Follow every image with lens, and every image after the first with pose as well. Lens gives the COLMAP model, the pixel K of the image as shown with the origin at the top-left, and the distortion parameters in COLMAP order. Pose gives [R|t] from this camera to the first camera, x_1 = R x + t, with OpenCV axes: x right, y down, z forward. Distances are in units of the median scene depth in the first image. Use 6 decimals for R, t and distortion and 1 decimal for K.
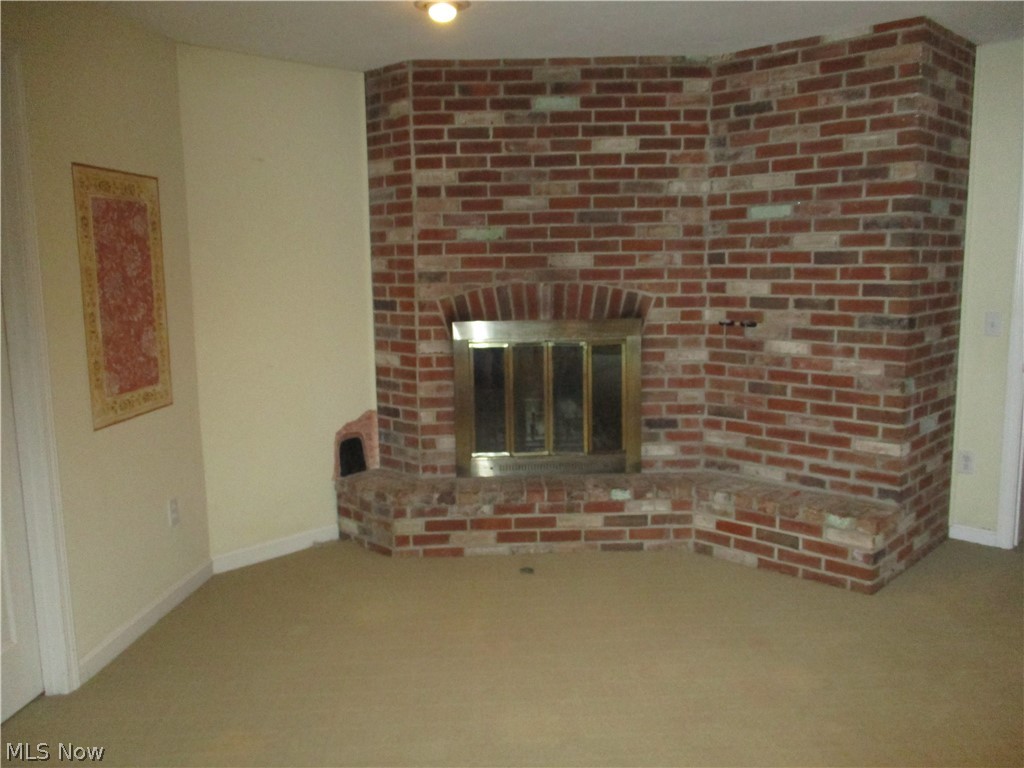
lens RADIAL K [[877.7, 0, 511.7], [0, 877.7, 380.4], [0, 0, 1]] dist [-0.009581, 0.006159]
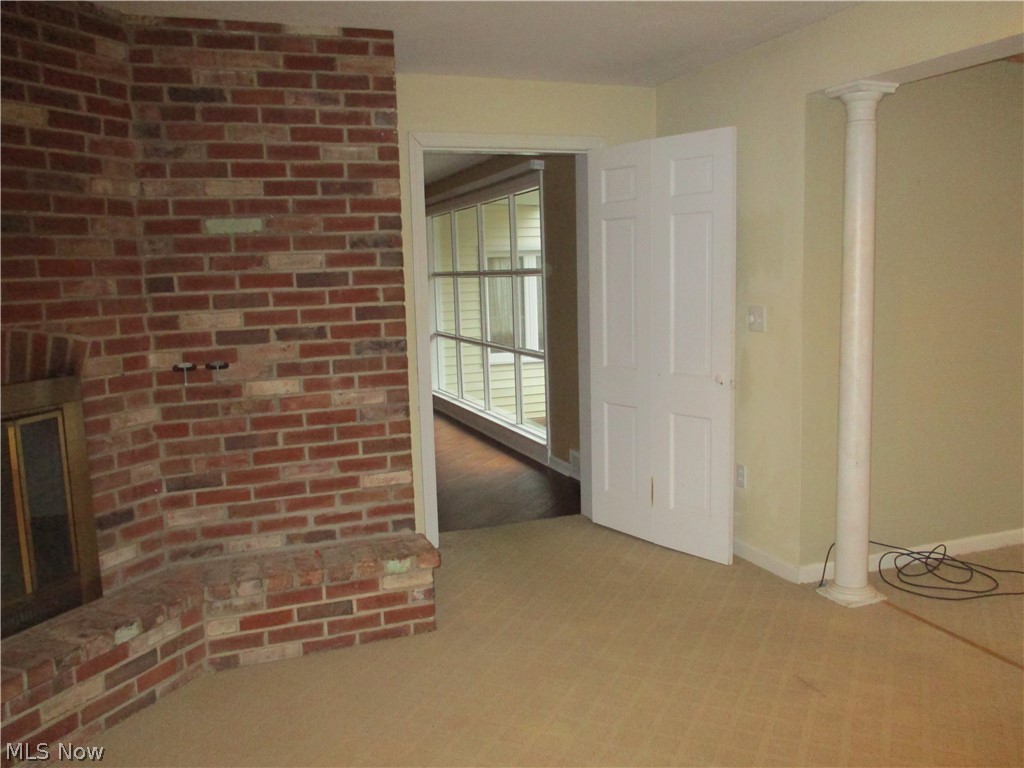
lens RADIAL K [[877.7, 0, 512.6], [0, 877.7, 380.0], [0, 0, 1]] dist [-0.009581, 0.006159]
pose [[0.431213, -0.114191, 0.894995, -0.337156], [0.151573, 0.987029, 0.052905, -0.054596], [-0.889427, 0.112844, 0.442928, 0.424166]]
